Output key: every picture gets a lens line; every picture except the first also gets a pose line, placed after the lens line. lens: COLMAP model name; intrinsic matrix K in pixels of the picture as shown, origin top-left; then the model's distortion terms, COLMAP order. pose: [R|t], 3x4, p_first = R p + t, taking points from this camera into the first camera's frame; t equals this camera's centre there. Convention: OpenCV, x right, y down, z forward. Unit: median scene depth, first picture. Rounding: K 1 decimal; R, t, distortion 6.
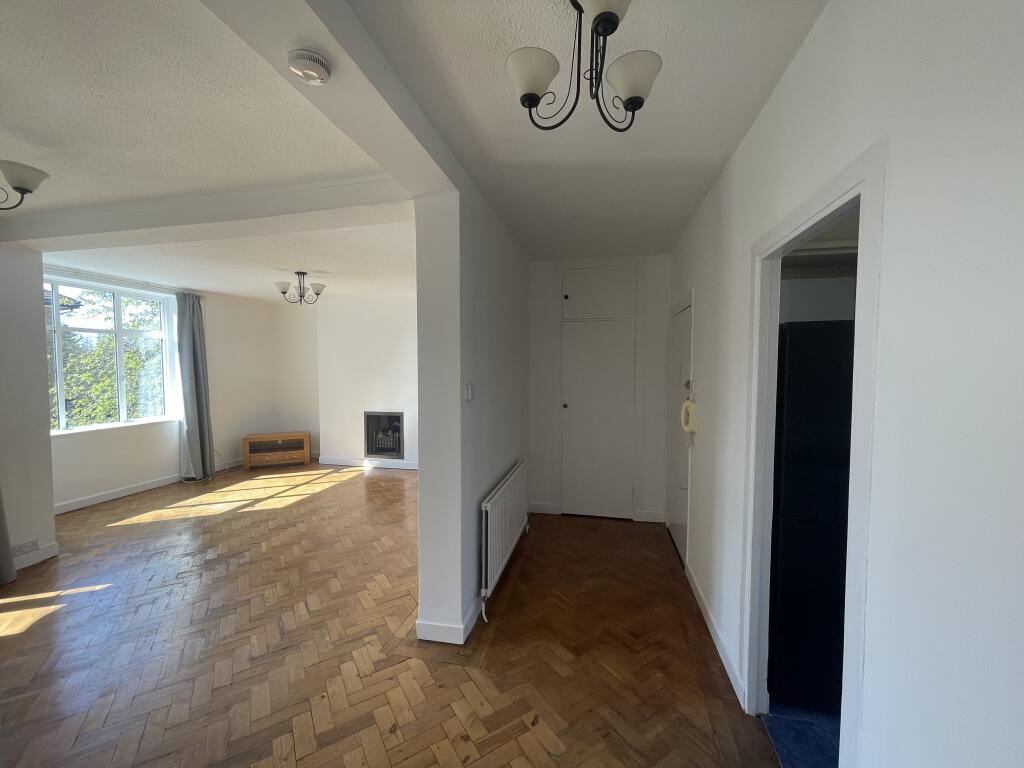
lens RADIAL K [[413.4, 0, 512.2], [0, 413.4, 385.1], [0, 0, 1]] dist [-0.006071, 0.003634]
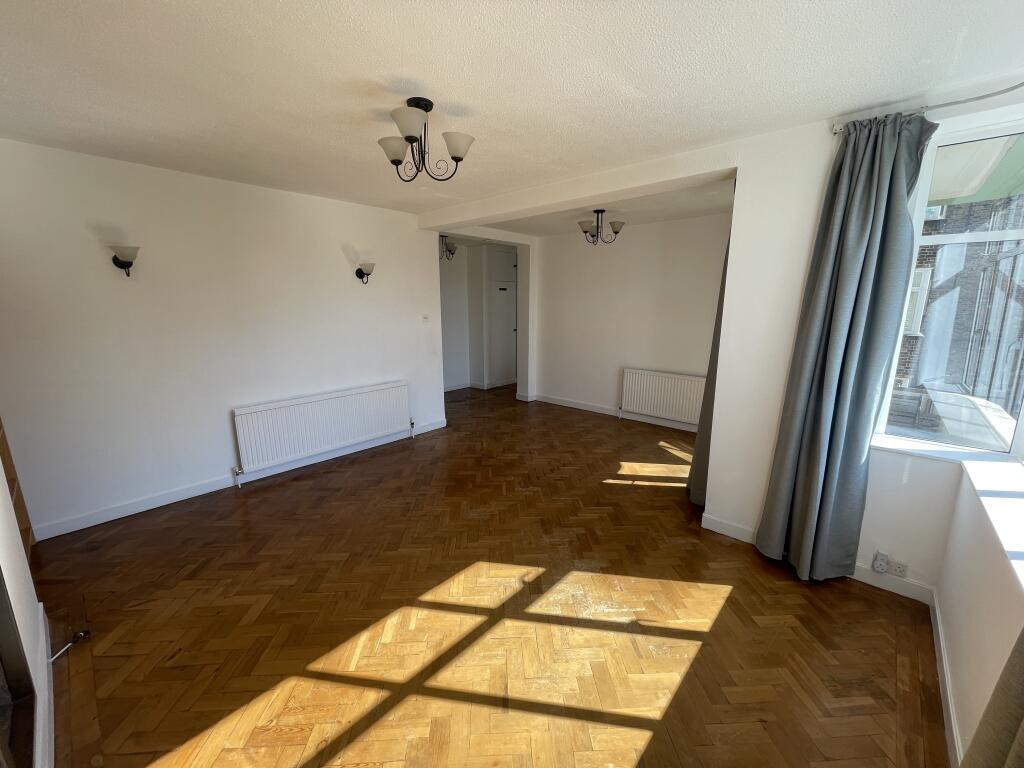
lens RADIAL K [[413.4, 0, 514.3], [0, 413.4, 383.0], [0, 0, 1]] dist [-0.006071, 0.003634]
pose [[-0.874793, -0.090294, 0.476008, -1.591262], [0.024063, 0.973171, 0.228823, -0.151367], [-0.483898, 0.211627, -0.849150, 2.633555]]
